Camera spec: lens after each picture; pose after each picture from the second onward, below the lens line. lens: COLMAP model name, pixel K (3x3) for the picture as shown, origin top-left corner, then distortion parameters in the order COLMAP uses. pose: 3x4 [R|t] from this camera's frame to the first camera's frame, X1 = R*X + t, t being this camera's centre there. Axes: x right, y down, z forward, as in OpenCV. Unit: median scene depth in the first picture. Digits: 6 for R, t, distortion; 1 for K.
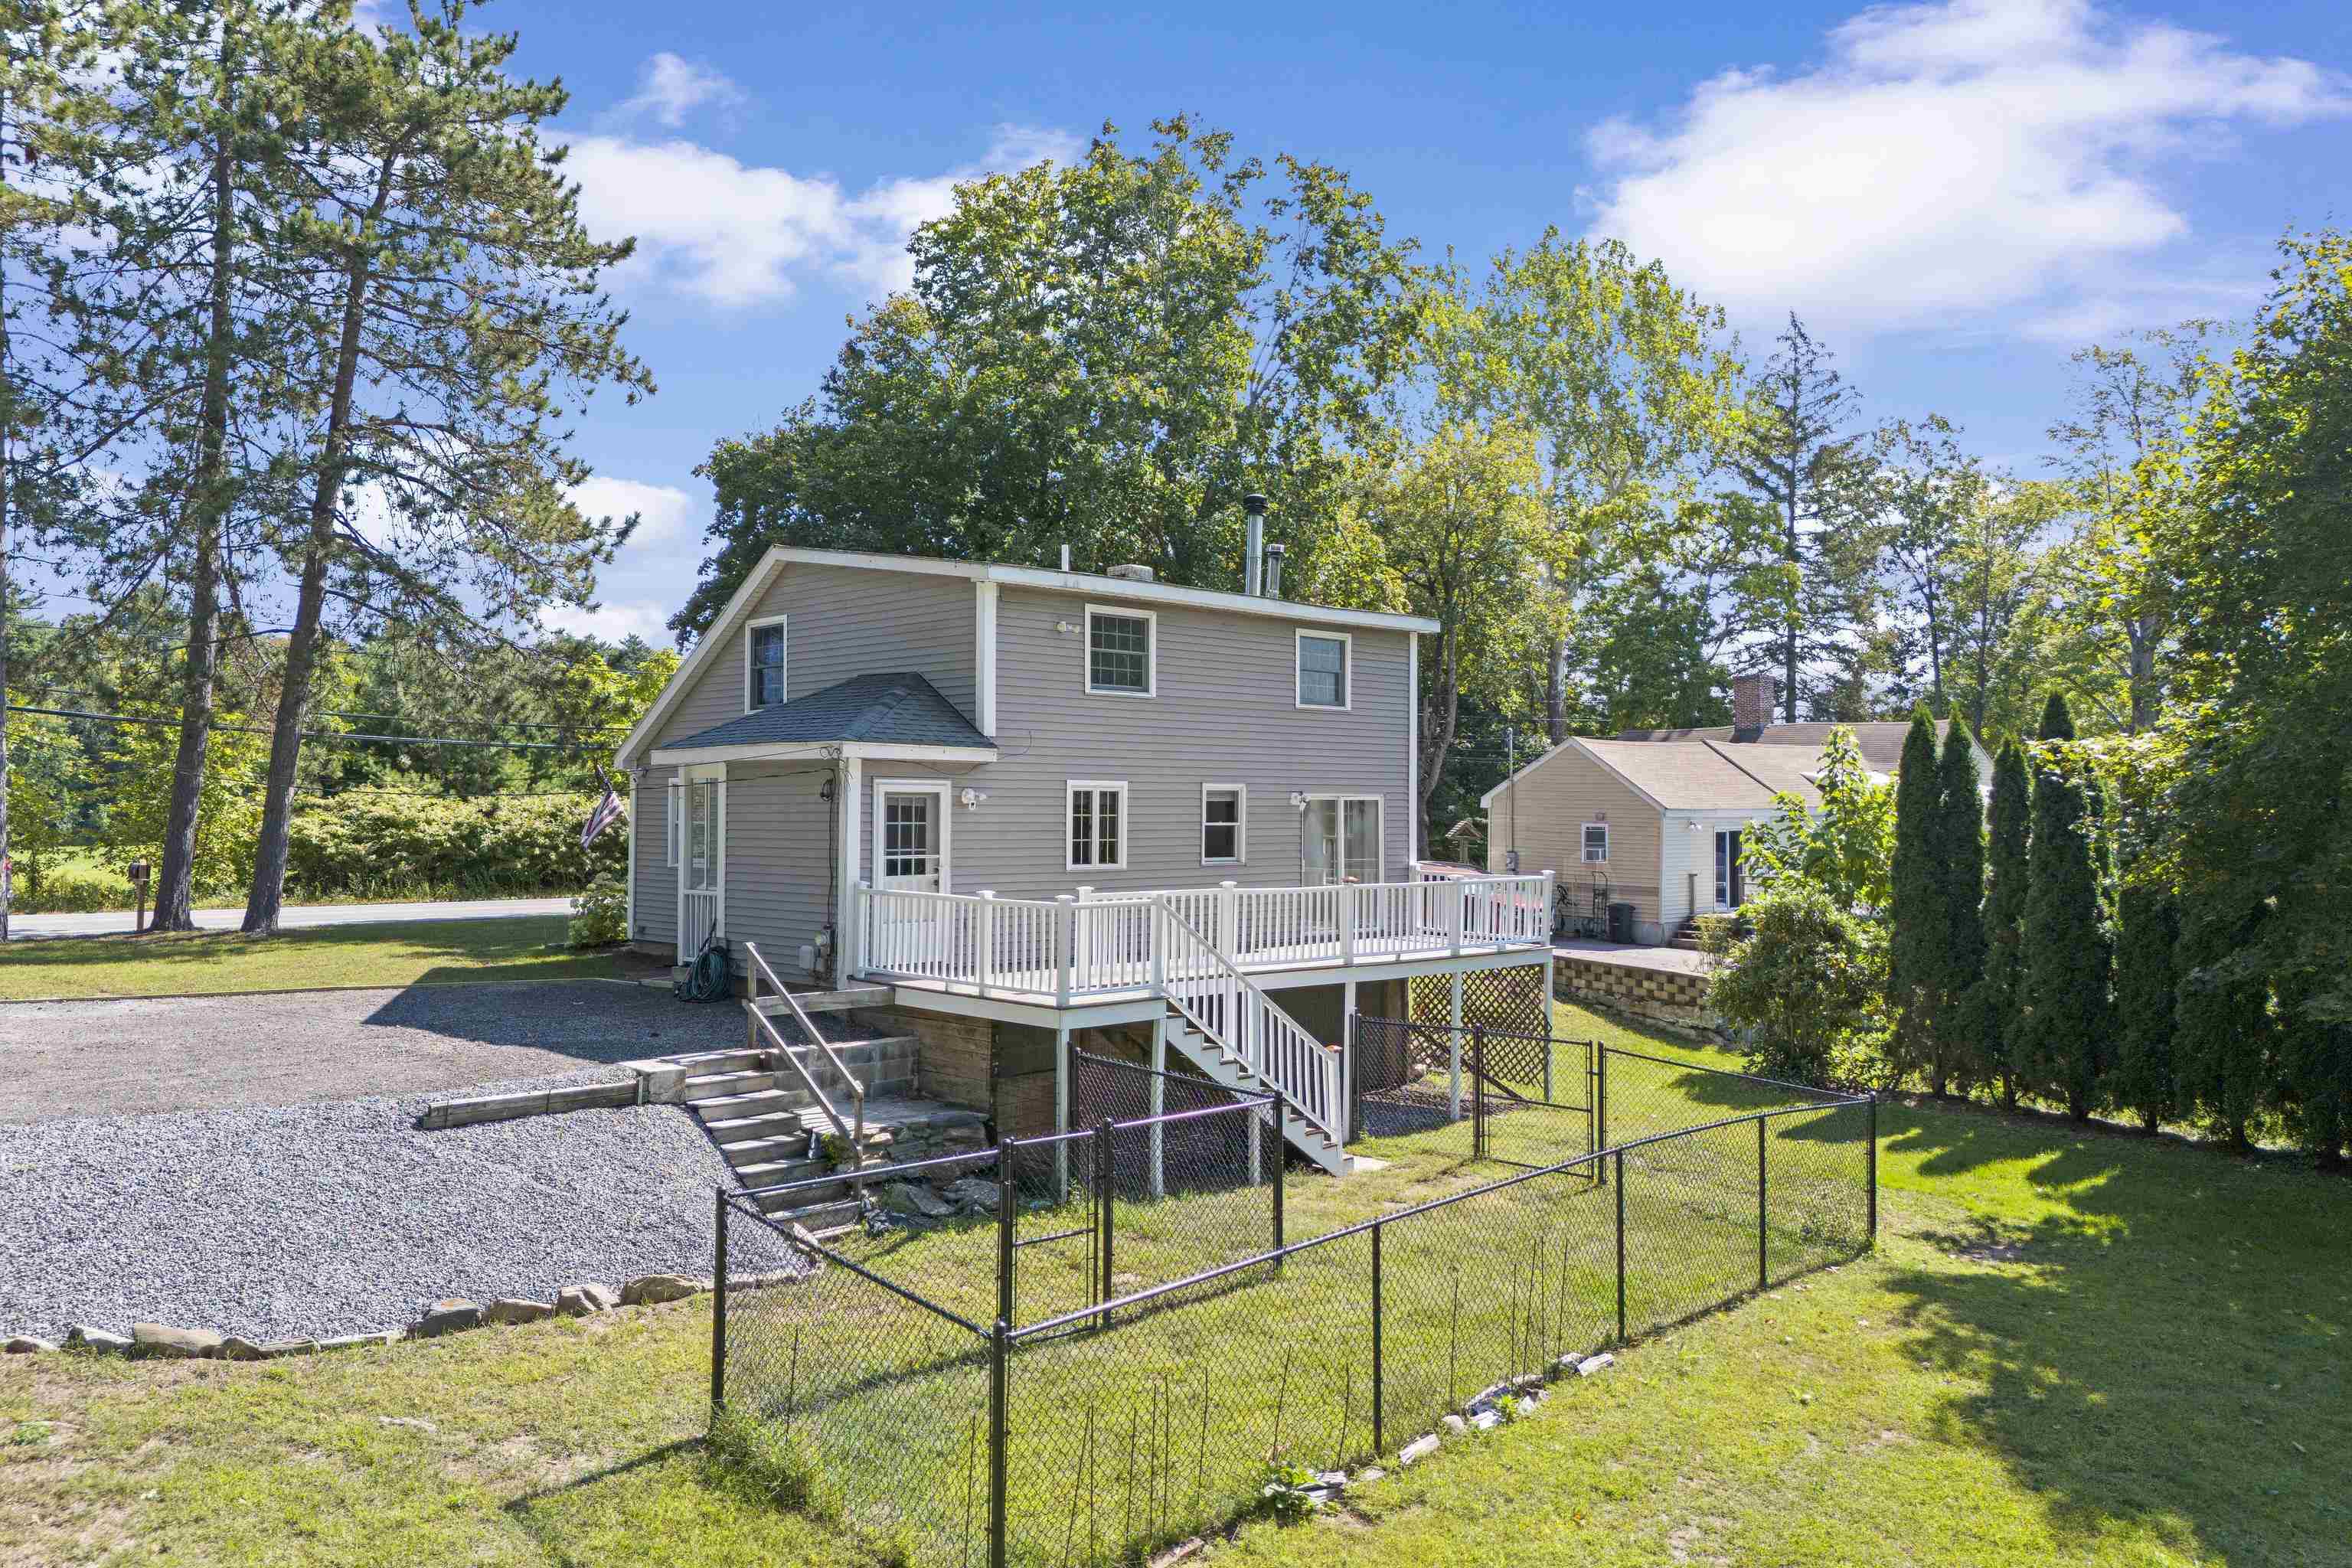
lens RADIAL K [[1694.6, 0, 1176.0], [0, 1694.6, 784.0], [0, 0, 1]] dist [0.071318, -0.057741]
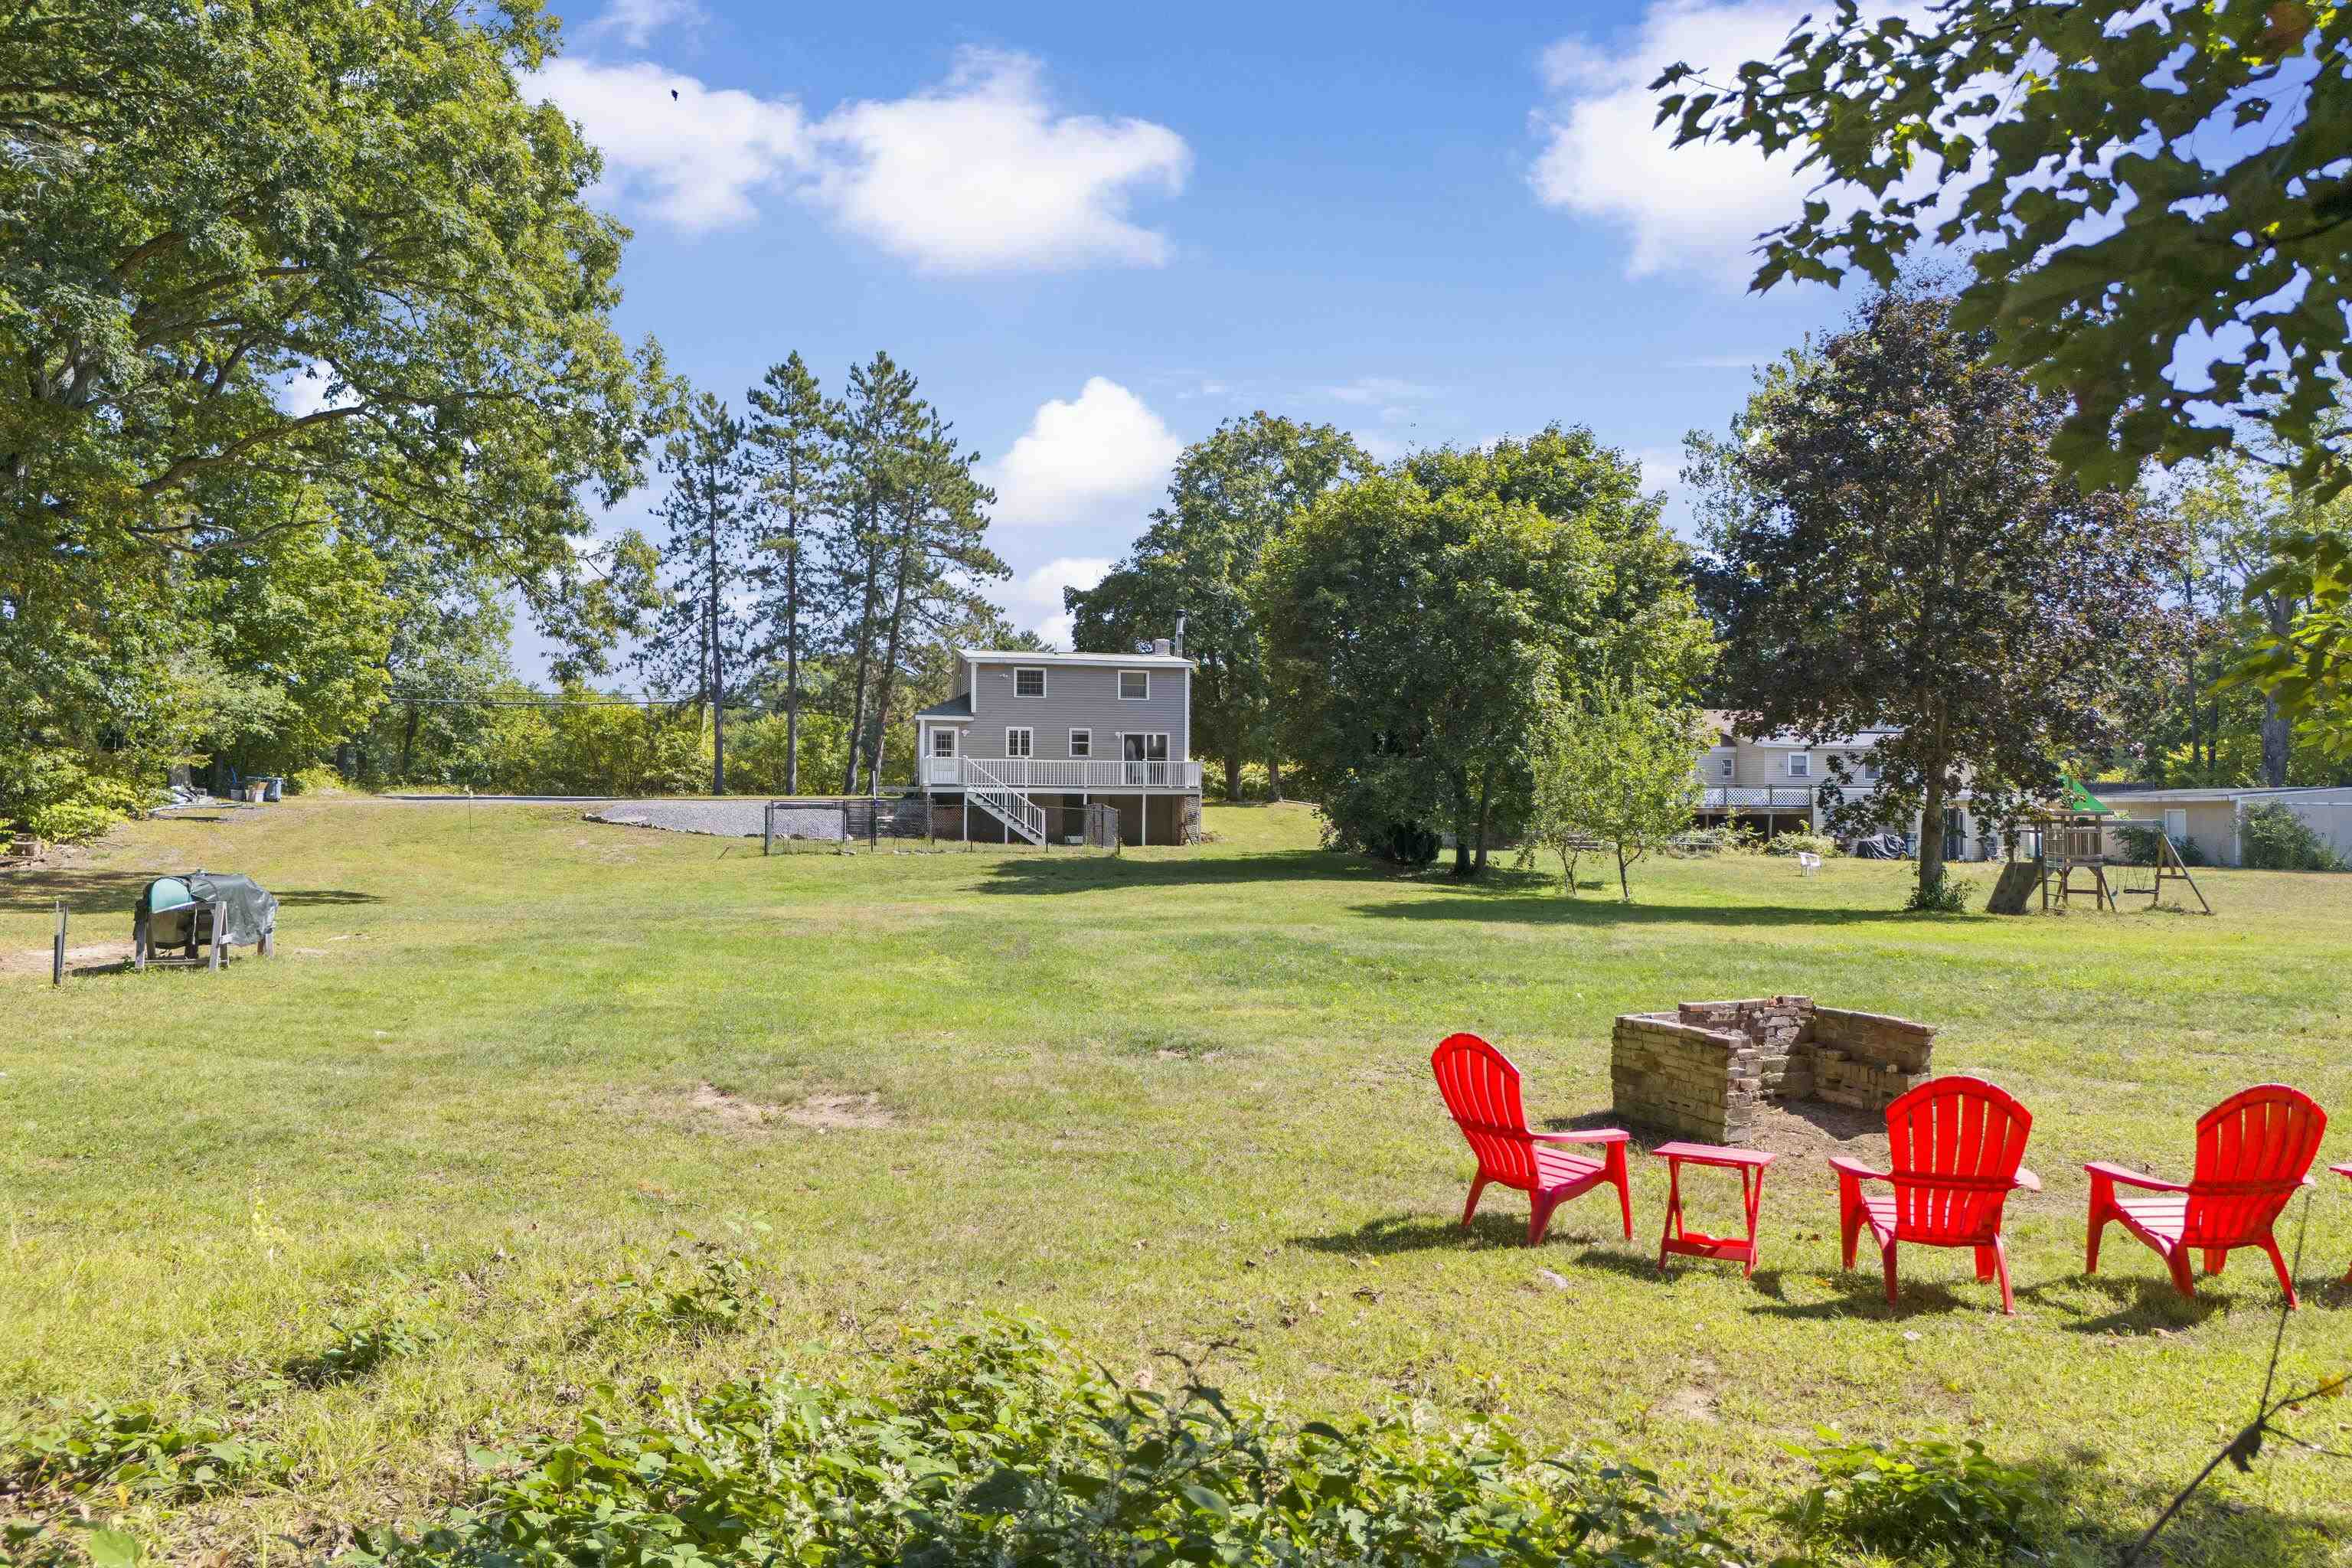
lens RADIAL K [[1694.6, 0, 1176.0], [0, 1694.6, 784.0], [0, 0, 1]] dist [0.071318, -0.057741]
pose [[0.859778, -0.010829, -0.510553, 1.680504], [0.006824, 0.999929, -0.009717, 0.126906], [0.510622, 0.004871, 0.859792, -1.382359]]
